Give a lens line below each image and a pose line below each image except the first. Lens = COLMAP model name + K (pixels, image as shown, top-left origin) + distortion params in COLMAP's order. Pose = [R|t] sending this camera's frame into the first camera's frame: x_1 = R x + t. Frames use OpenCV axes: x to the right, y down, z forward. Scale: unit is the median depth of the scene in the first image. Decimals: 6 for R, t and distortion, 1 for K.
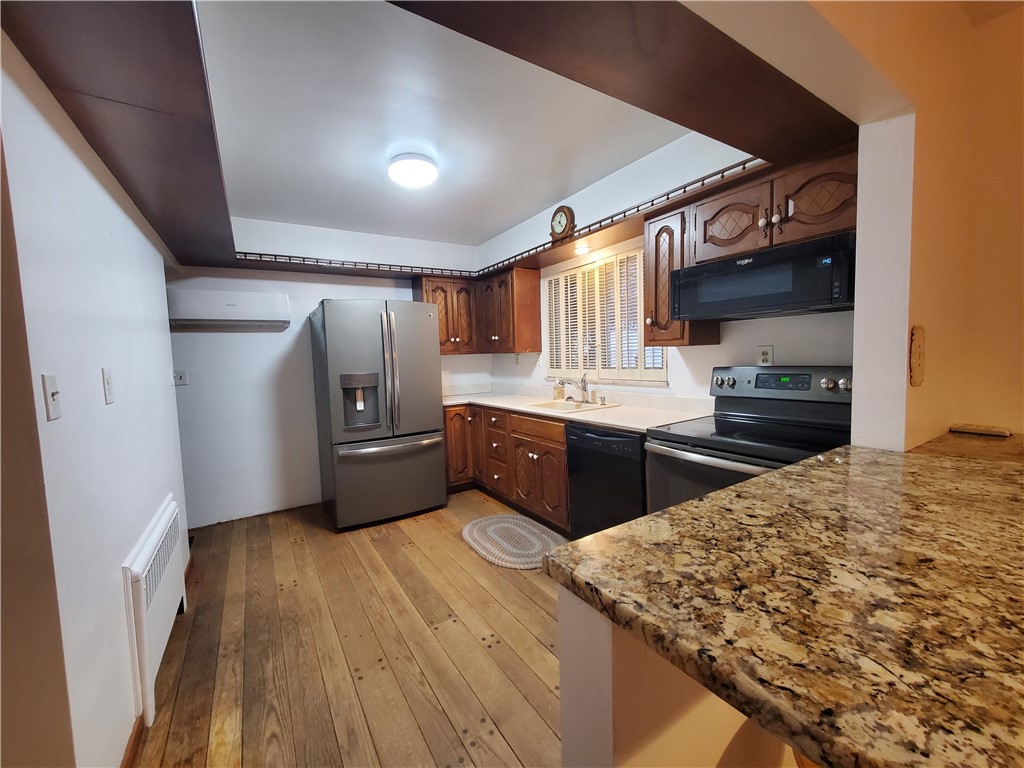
lens RADIAL K [[407.8, 0, 507.0], [0, 407.8, 384.0], [0, 0, 1]] dist [-0.001864, 0.000277]
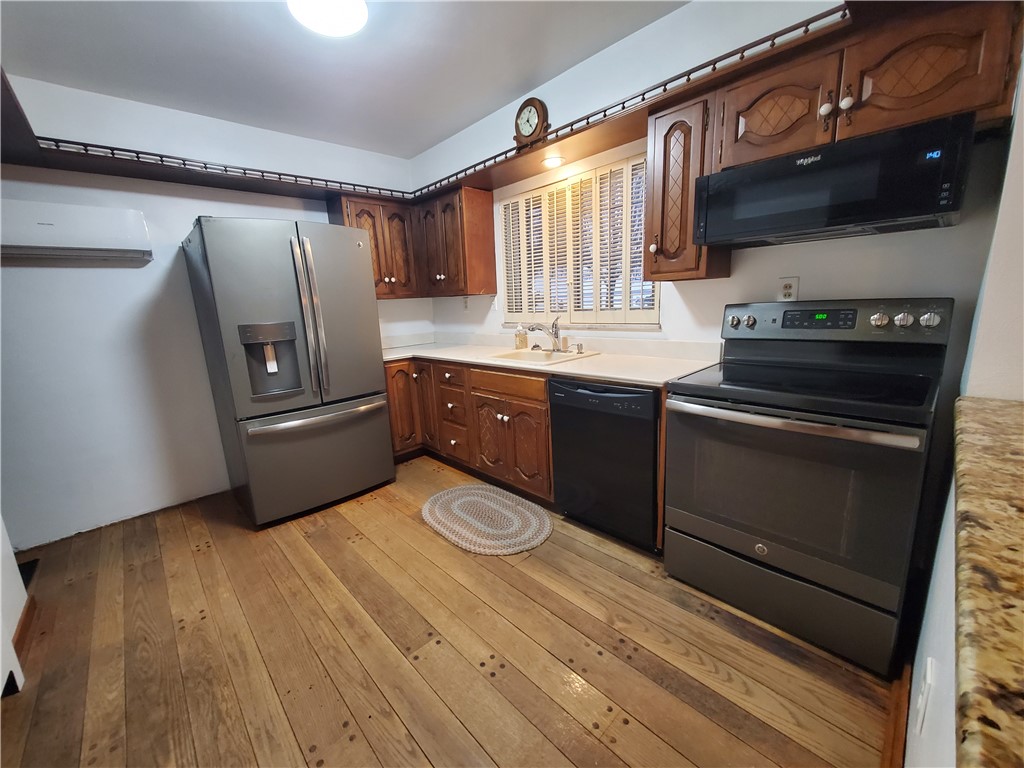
lens RADIAL K [[407.8, 0, 508.7], [0, 407.8, 383.7], [0, 0, 1]] dist [-0.001864, 0.000277]
pose [[0.980825, -0.051410, 0.187986, -0.086997], [0.027627, 0.991516, 0.127011, 0.001151], [-0.192921, -0.119382, 0.973925, 0.207669]]
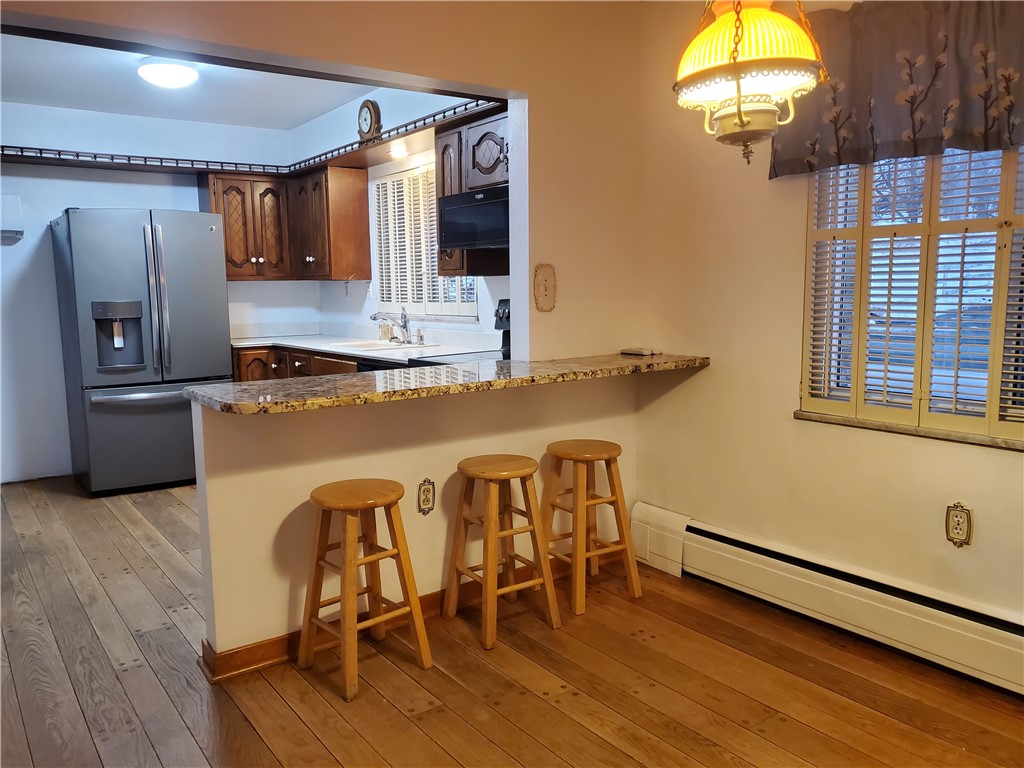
lens RADIAL K [[798.1, 0, 496.1], [0, 798.1, 386.8], [0, 0, 1]] dist [0.045041, -0.024470]
pose [[0.998631, 0.011534, 0.051011, 0.346823], [-0.014337, 0.998388, 0.054921, 0.050875], [-0.050296, -0.055577, 0.997187, -0.715850]]
